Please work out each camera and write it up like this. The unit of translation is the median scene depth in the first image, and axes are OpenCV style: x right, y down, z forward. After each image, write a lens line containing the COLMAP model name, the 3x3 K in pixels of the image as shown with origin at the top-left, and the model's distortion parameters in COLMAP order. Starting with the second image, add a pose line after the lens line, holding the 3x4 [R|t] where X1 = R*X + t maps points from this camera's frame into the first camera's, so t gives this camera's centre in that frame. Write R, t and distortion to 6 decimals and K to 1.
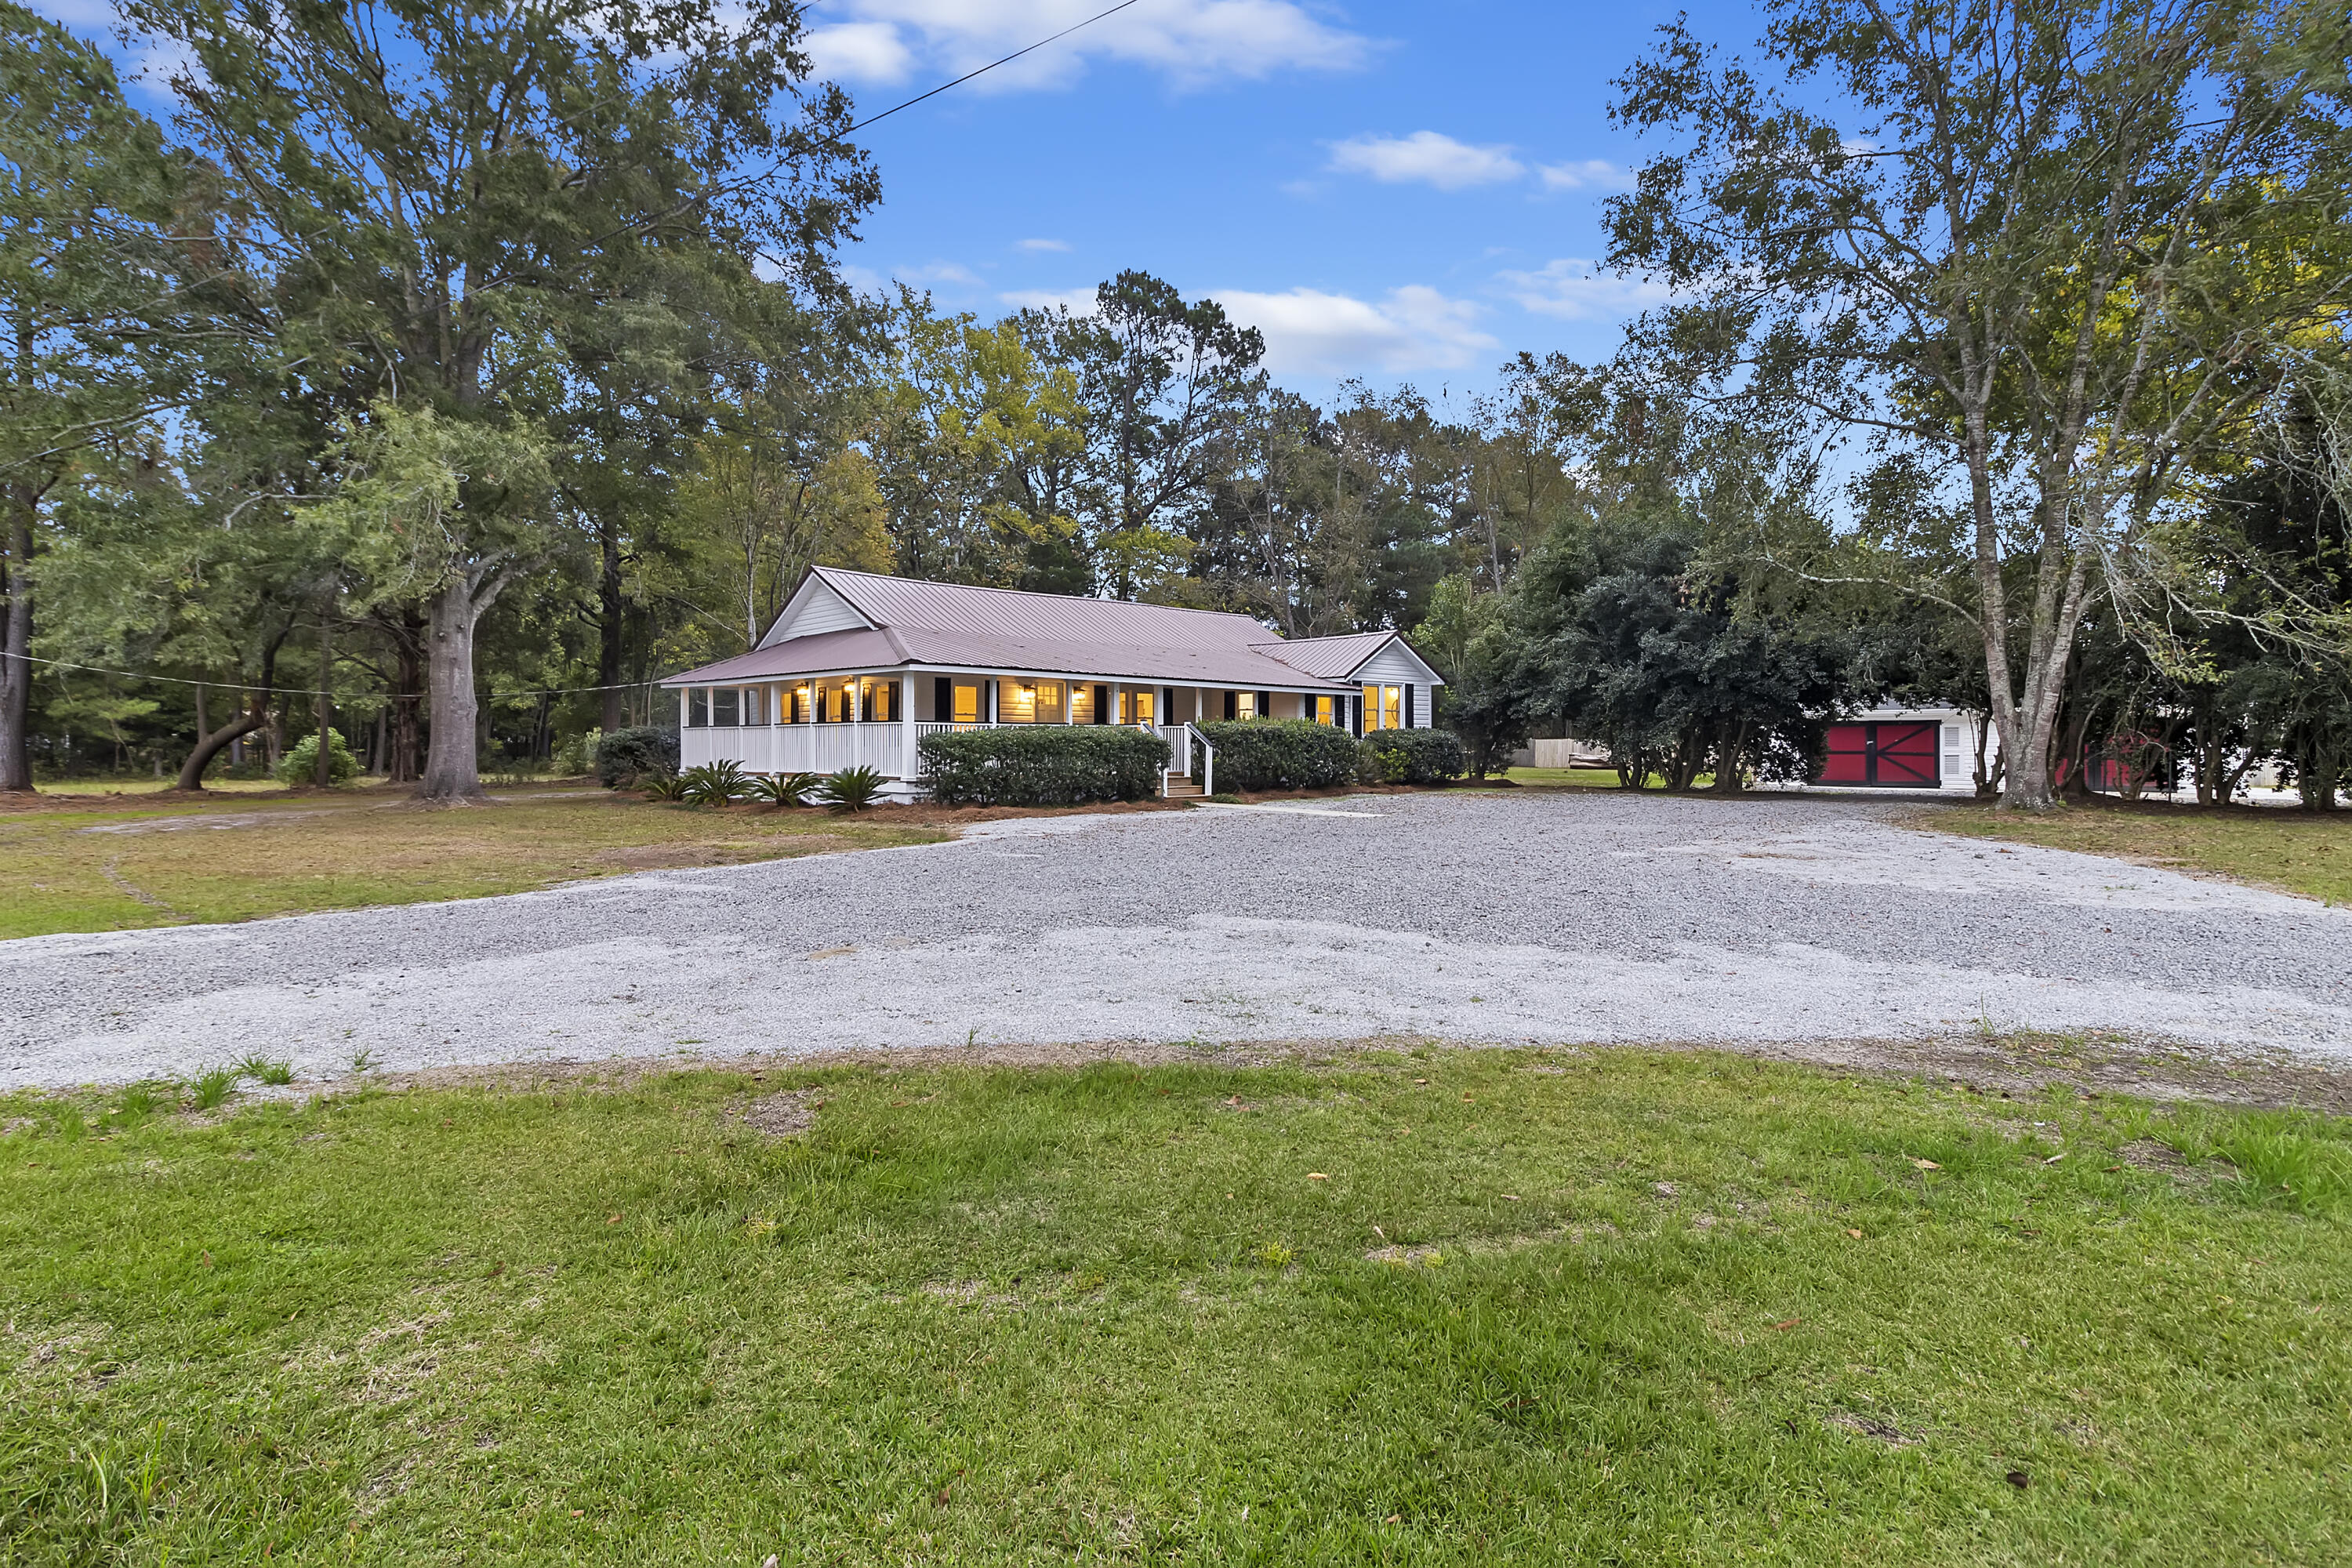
lens RADIAL K [[1147.2, 0, 1175.4], [0, 1147.2, 742.7], [0, 0, 1]] dist [0.000501, -0.000049]
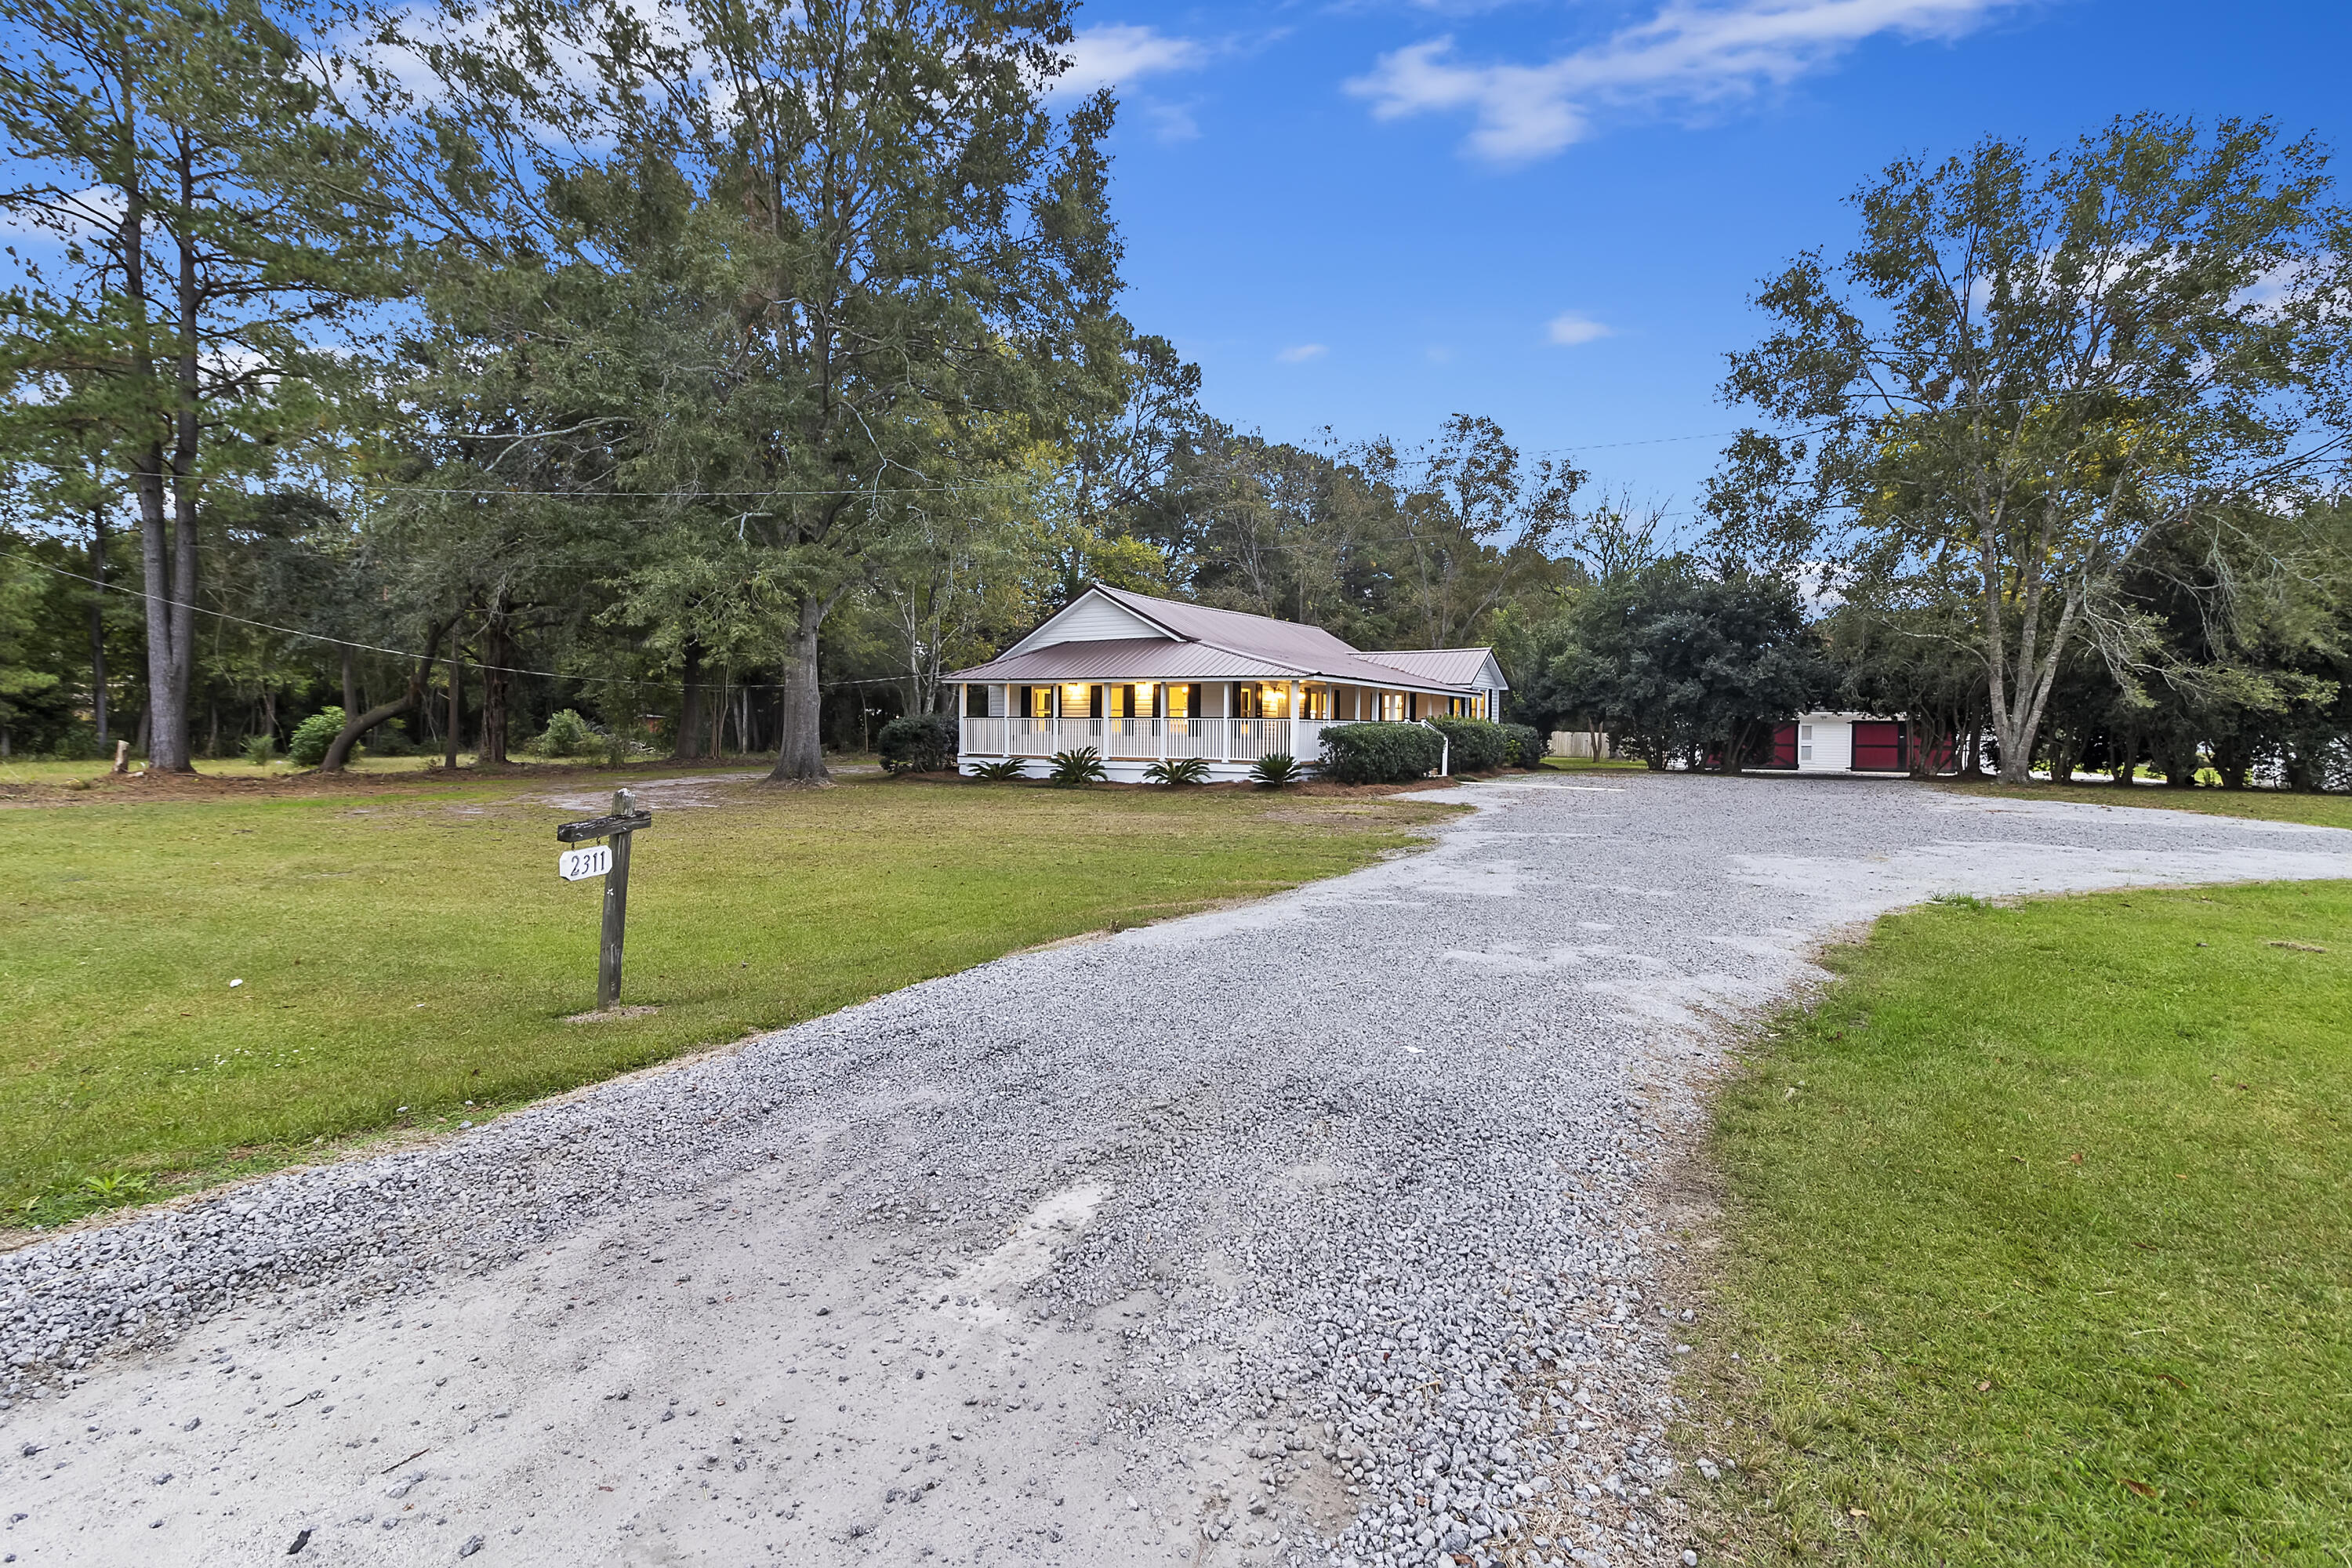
lens RADIAL K [[1105.2, 0, 1168.8], [0, 1105.2, 725.2], [0, 0, 1]] dist [-0.004463, 0.000009]
pose [[0.969614, 0.010292, 0.244421, -0.531925], [-0.010249, 0.999946, -0.001446, -0.006480], [-0.244423, -0.001104, 0.969668, -0.129807]]
